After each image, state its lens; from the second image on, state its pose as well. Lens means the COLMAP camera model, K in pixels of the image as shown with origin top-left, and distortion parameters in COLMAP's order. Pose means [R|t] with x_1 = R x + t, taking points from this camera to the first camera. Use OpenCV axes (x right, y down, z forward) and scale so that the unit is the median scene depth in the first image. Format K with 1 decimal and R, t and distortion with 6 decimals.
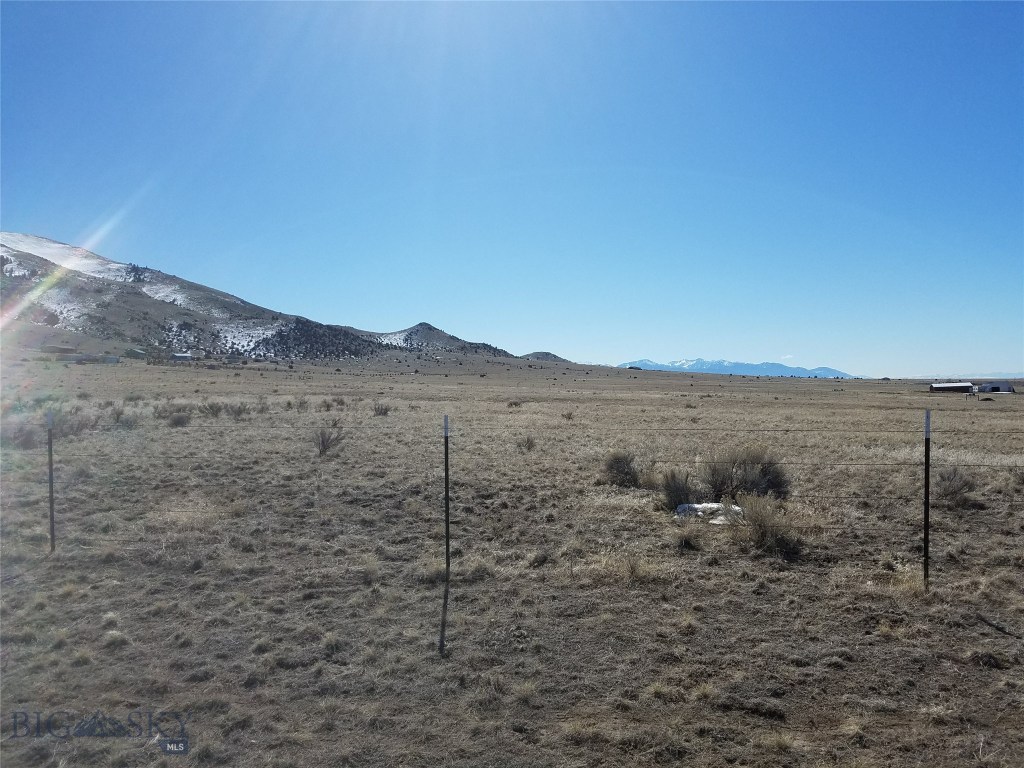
lens RADIAL K [[779.7, 0, 510.7], [0, 779.7, 360.2], [0, 0, 1]] dist [0.110222, -0.135834]
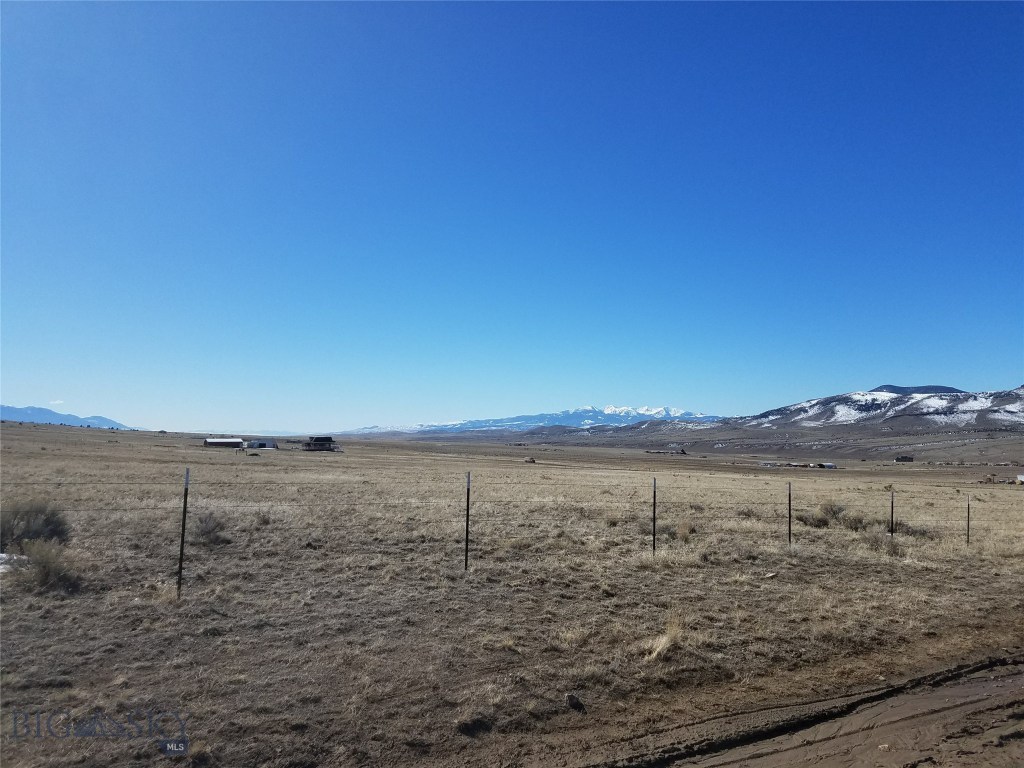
lens RADIAL K [[779.7, 0, 541.4], [0, 779.7, 355.6], [0, 0, 1]] dist [0.110222, -0.135834]
pose [[0.632952, 0.120397, 0.764772, -0.173595], [-0.064984, 0.992610, -0.102482, -0.027055], [-0.771459, 0.015168, 0.636098, -0.344382]]
